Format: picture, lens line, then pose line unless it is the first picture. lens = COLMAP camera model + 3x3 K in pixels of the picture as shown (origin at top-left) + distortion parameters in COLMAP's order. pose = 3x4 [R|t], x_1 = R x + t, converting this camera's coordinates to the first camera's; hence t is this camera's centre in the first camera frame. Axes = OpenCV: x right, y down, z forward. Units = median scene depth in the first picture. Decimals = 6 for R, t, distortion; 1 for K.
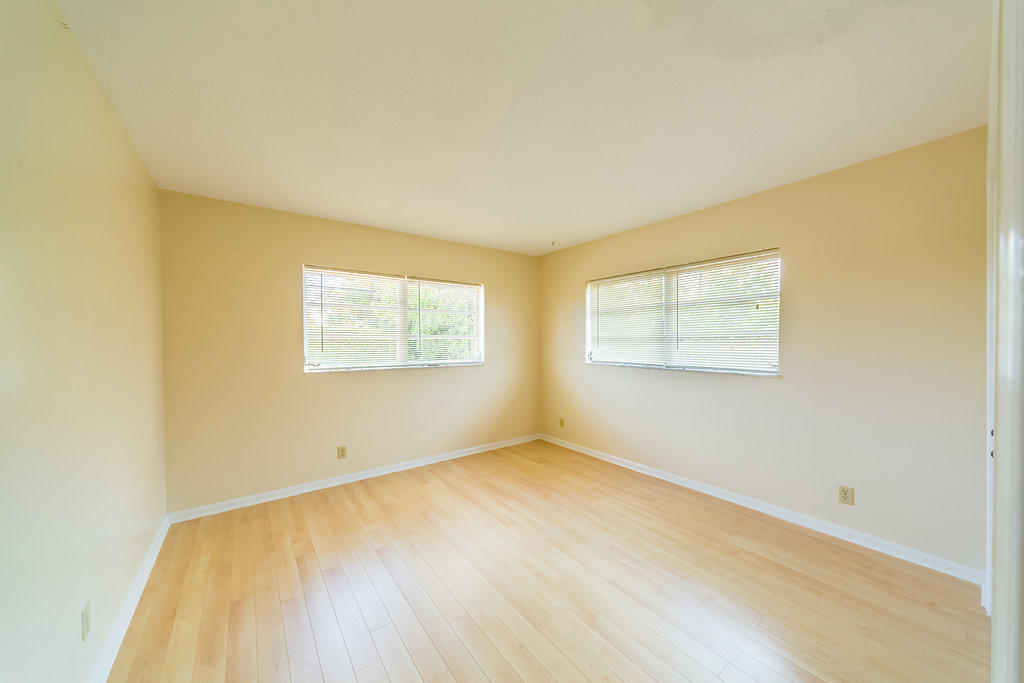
lens RADIAL K [[354.1, 0, 512.3], [0, 354.1, 342.3], [0, 0, 1]] dist [-0.000416, 0.000022]
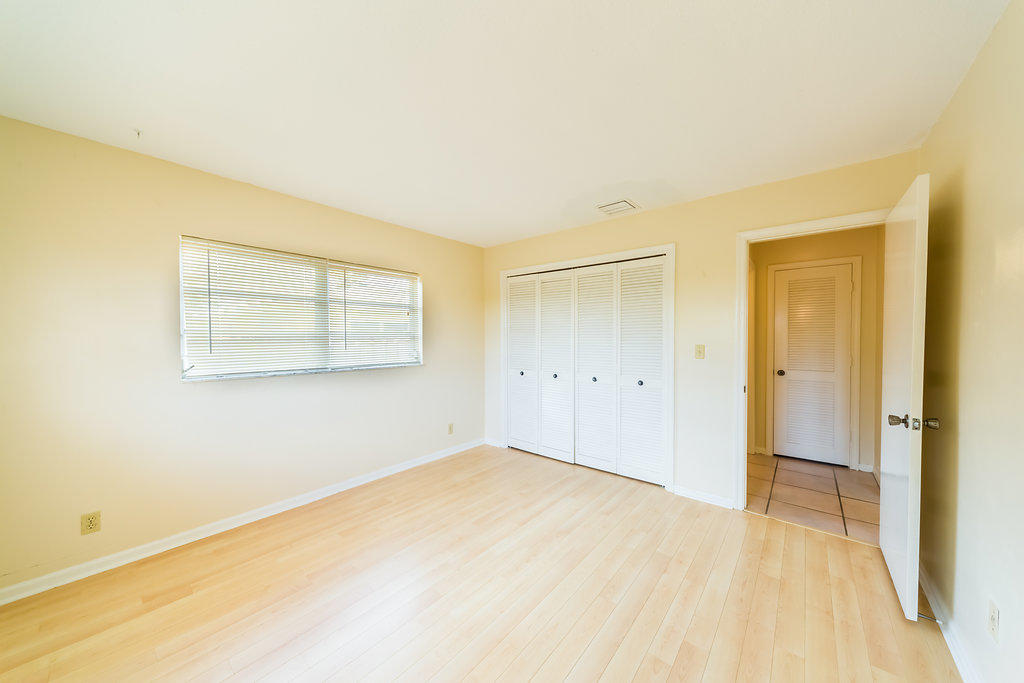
lens RADIAL K [[354.1, 0, 513.5], [0, 354.1, 340.9], [0, 0, 1]] dist [-0.000416, 0.000022]
pose [[-0.235129, 0.001235, 0.971963, -0.569667], [0.015804, 0.999872, 0.002553, 0.002527], [-0.971836, 0.015962, -0.235118, 0.776819]]
